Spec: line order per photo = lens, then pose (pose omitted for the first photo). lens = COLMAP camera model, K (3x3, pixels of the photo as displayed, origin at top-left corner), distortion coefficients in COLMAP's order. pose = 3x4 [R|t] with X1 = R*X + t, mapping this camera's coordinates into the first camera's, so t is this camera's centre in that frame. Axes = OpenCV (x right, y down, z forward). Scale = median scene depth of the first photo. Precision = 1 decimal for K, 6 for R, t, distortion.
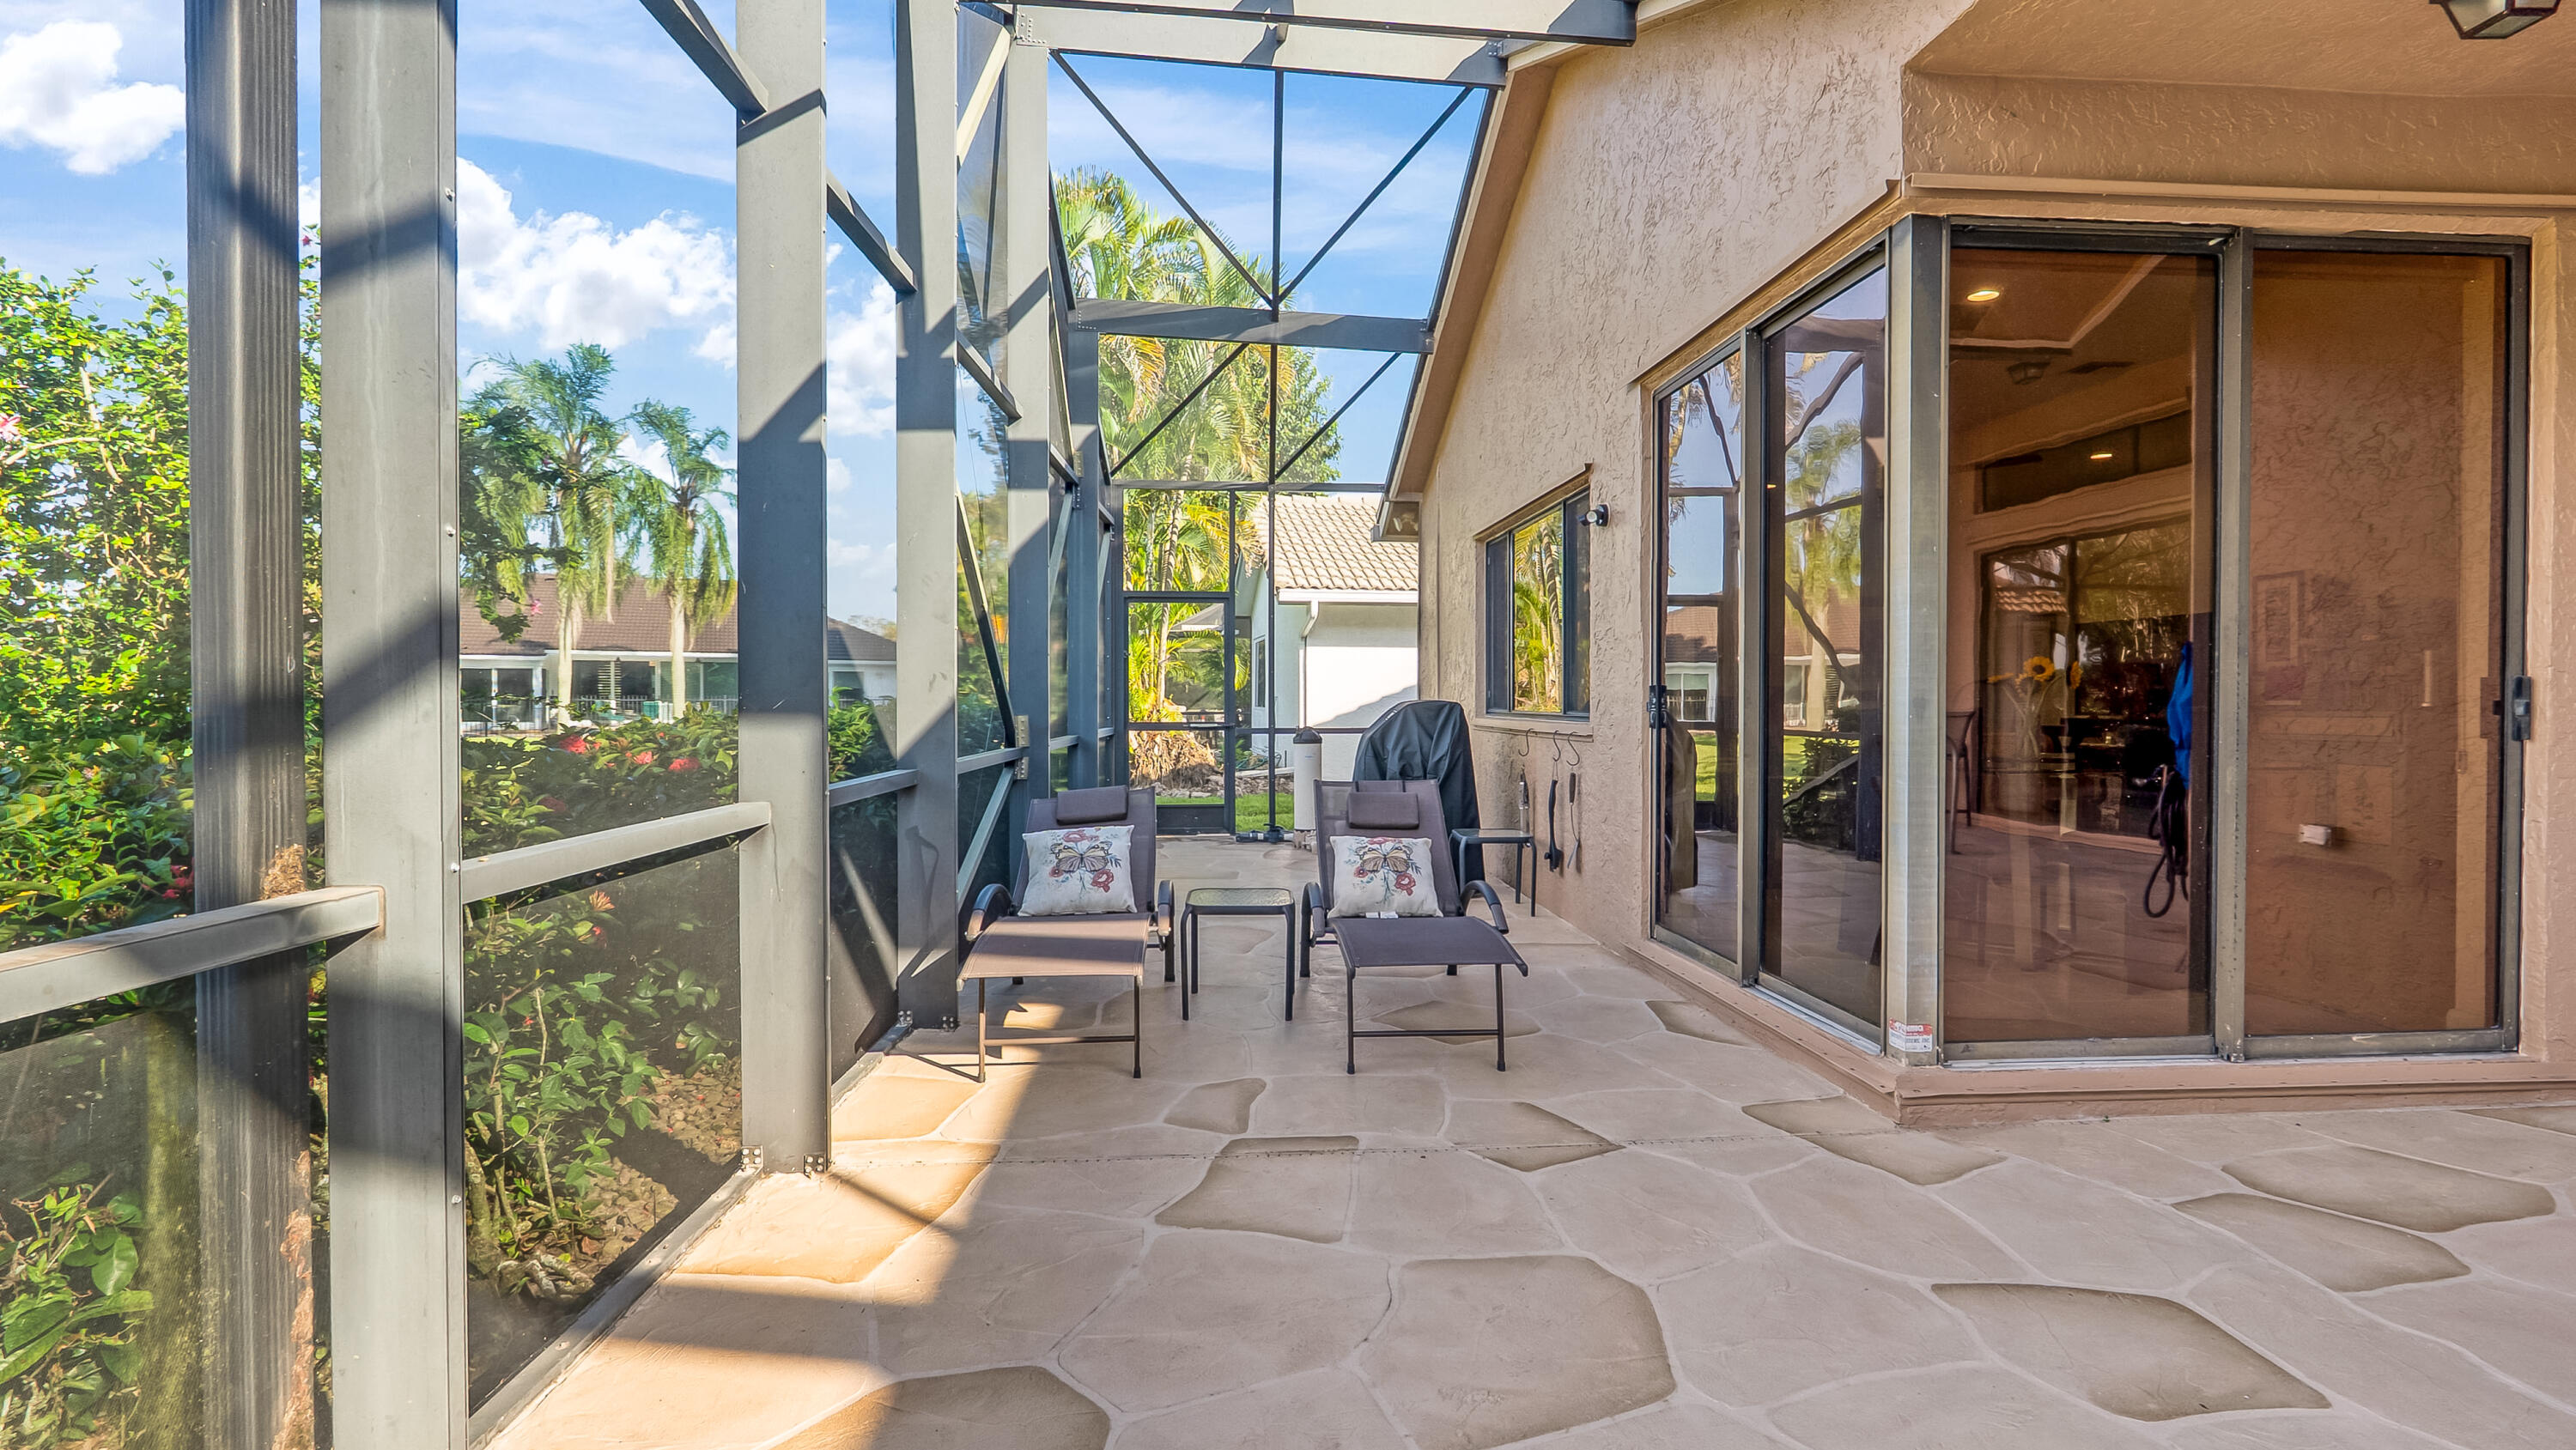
lens RADIAL K [[1191.9, 0, 1285.6], [0, 1191.9, 712.1], [0, 0, 1]] dist [-0.007800, 0.001075]
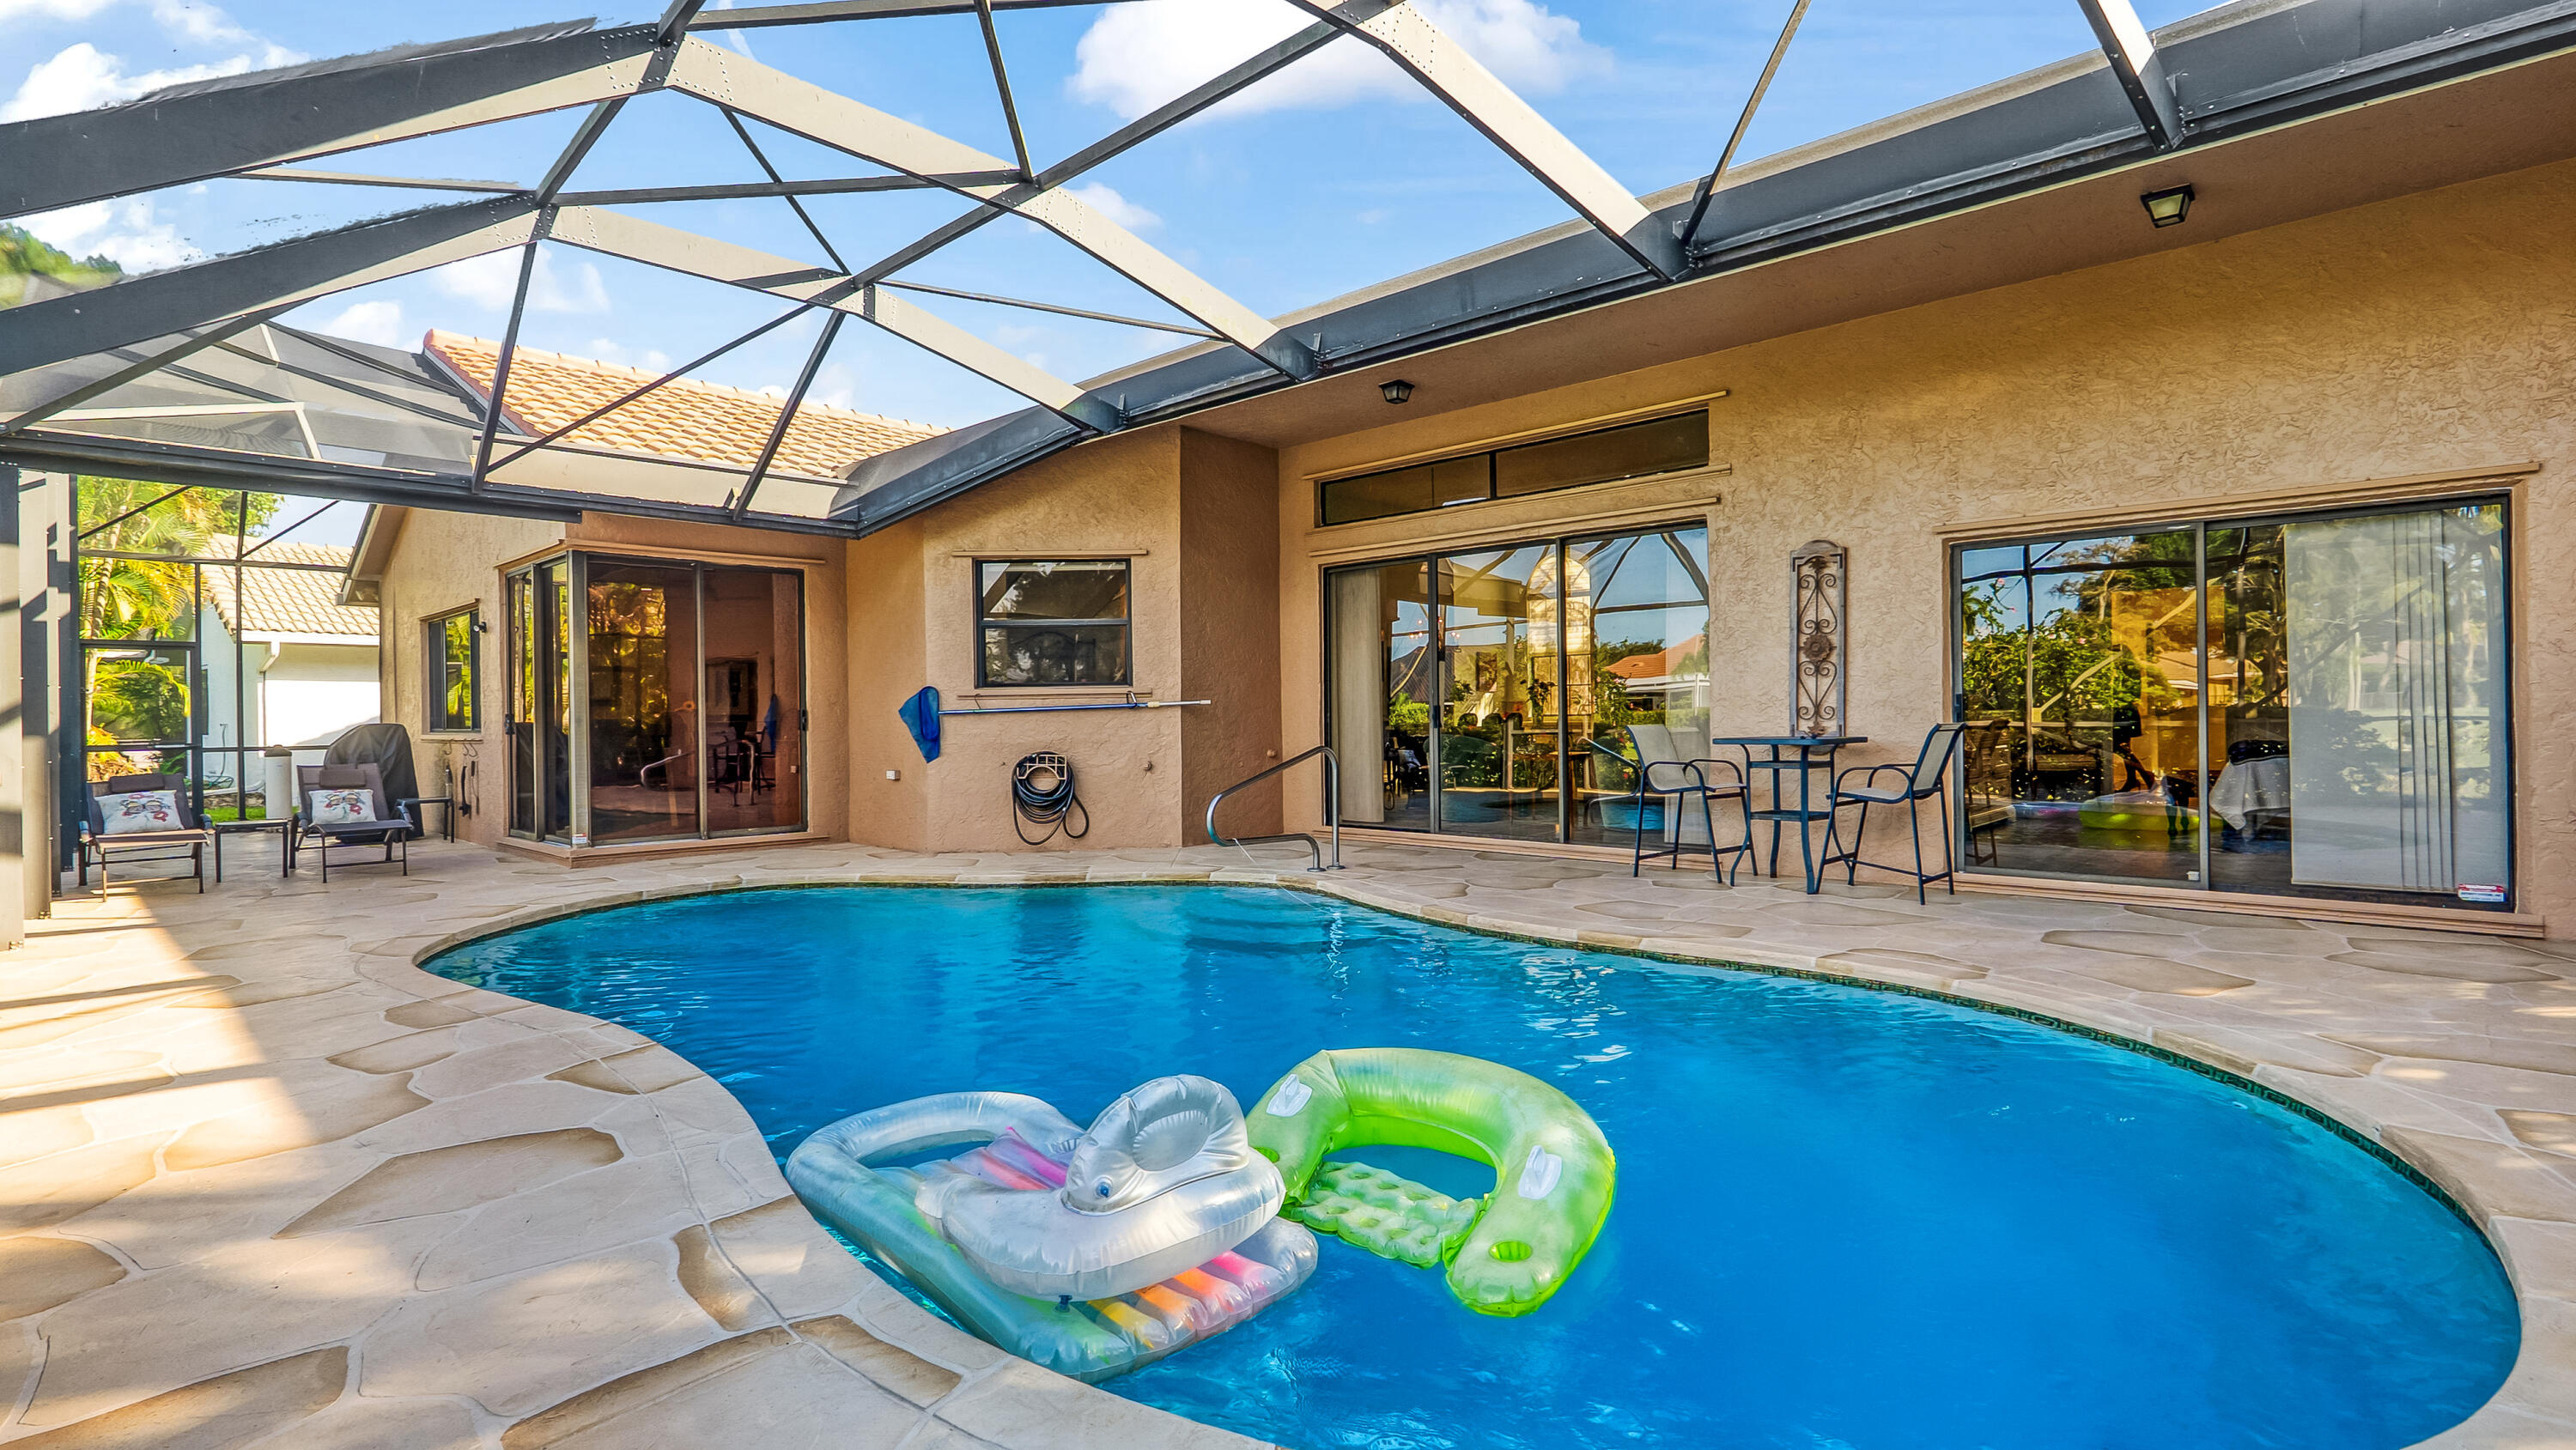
lens RADIAL K [[1191.9, 0, 1305.5], [0, 1191.9, 719.8], [0, 0, 1]] dist [-0.007800, 0.001075]
pose [[0.729244, -0.012327, 0.684143, -0.070397], [0.019938, 0.999796, -0.003238, 0.016430], [-0.683963, 0.016001, 0.729341, -1.081809]]
